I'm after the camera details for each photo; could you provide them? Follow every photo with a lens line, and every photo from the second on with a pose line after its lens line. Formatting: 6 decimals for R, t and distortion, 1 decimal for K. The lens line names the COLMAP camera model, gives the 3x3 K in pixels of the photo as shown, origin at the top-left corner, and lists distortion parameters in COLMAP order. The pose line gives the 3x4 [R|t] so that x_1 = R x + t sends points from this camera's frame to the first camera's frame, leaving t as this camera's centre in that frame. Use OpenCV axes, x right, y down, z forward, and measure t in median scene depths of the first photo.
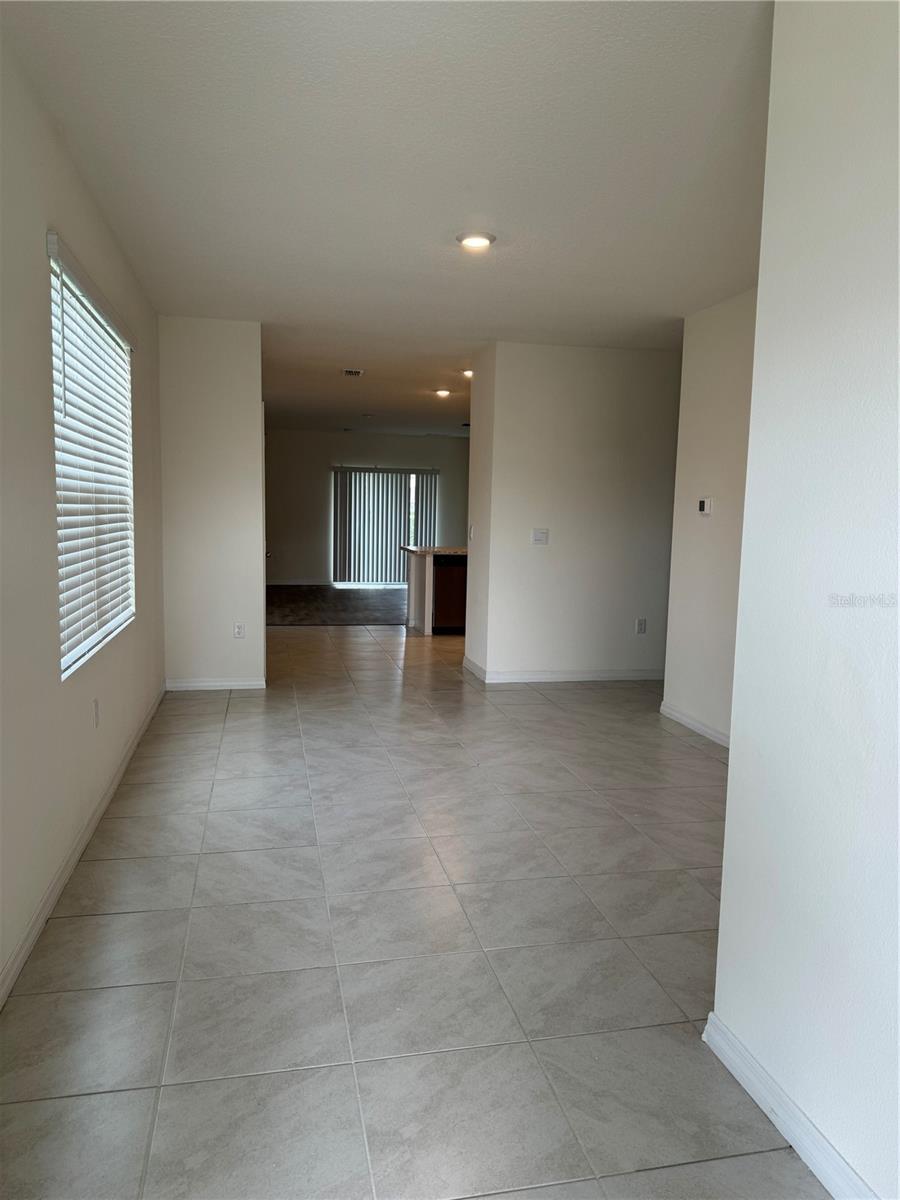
lens RADIAL K [[825.6, 0, 446.7], [0, 825.6, 599.3], [0, 0, 1]] dist [-0.002577, -0.004843]
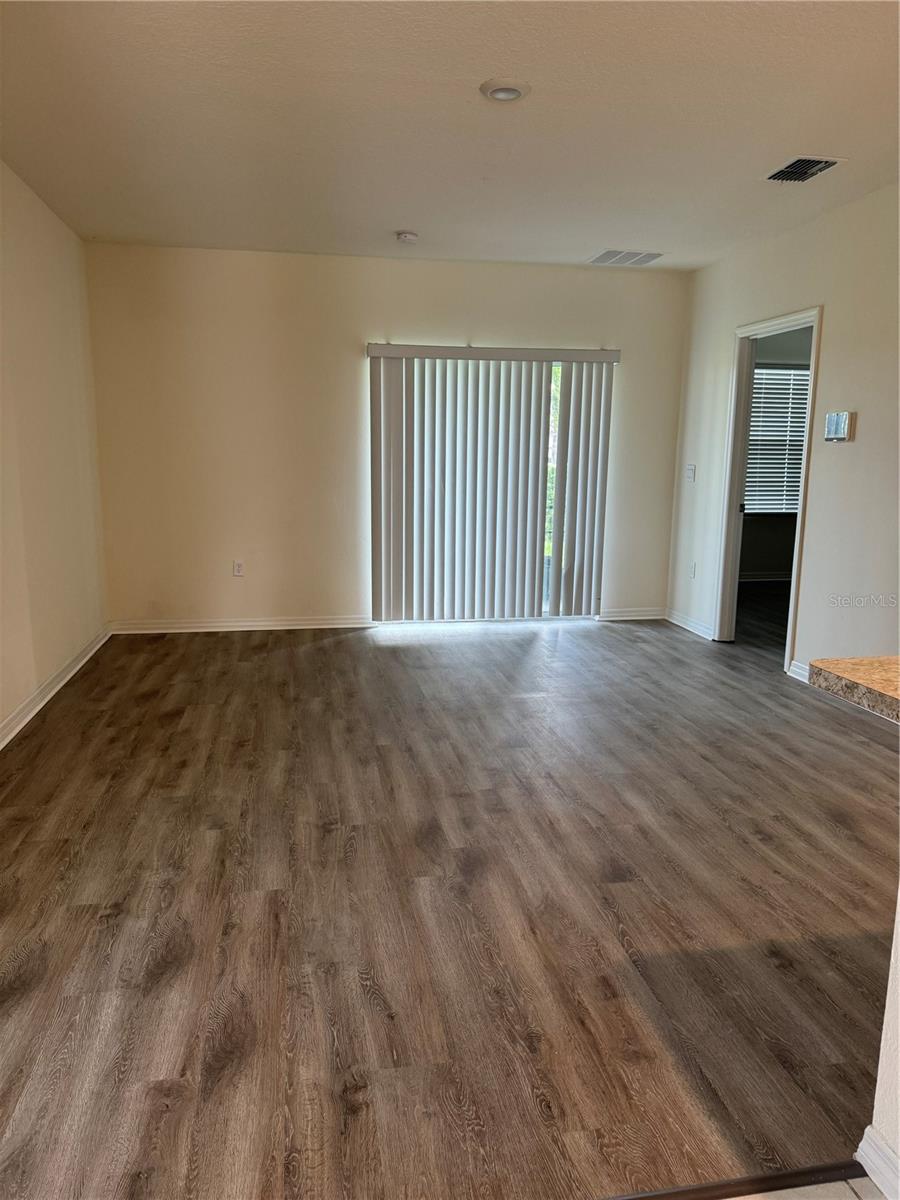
lens RADIAL K [[825.6, 0, 447.2], [0, 825.6, 602.6], [0, 0, 1]] dist [-0.002577, -0.004843]
pose [[0.999441, -0.009578, -0.032032, -0.084555], [0.011243, 0.998574, 0.052195, -0.052514], [0.031486, -0.052526, 0.998123, 0.573118]]
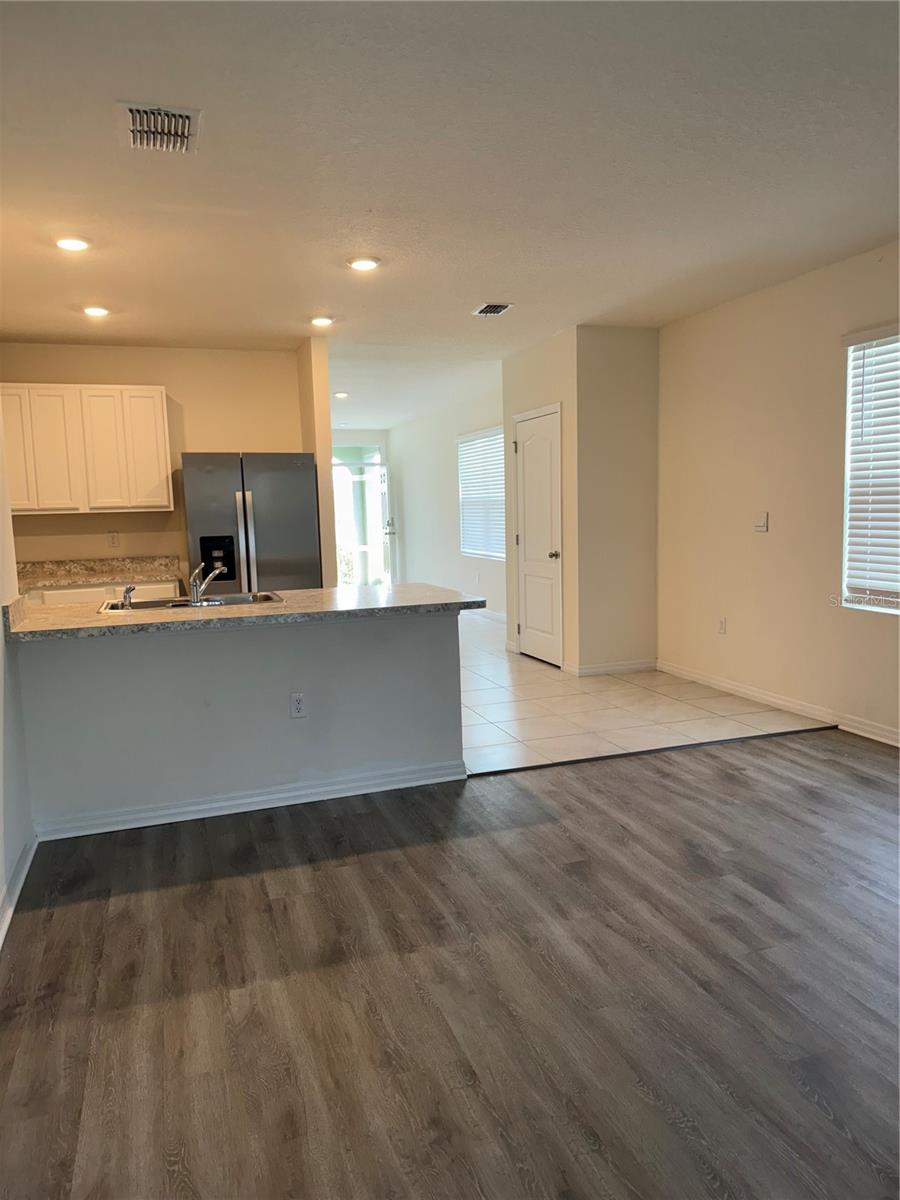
lens RADIAL K [[825.6, 0, 449.8], [0, 825.6, 599.7], [0, 0, 1]] dist [-0.002577, -0.004843]
pose [[-0.992086, 0.022315, -0.123560, 0.001644], [-0.007812, 0.971203, 0.238124, -0.099757], [0.125316, 0.237204, -0.963343, 0.926740]]
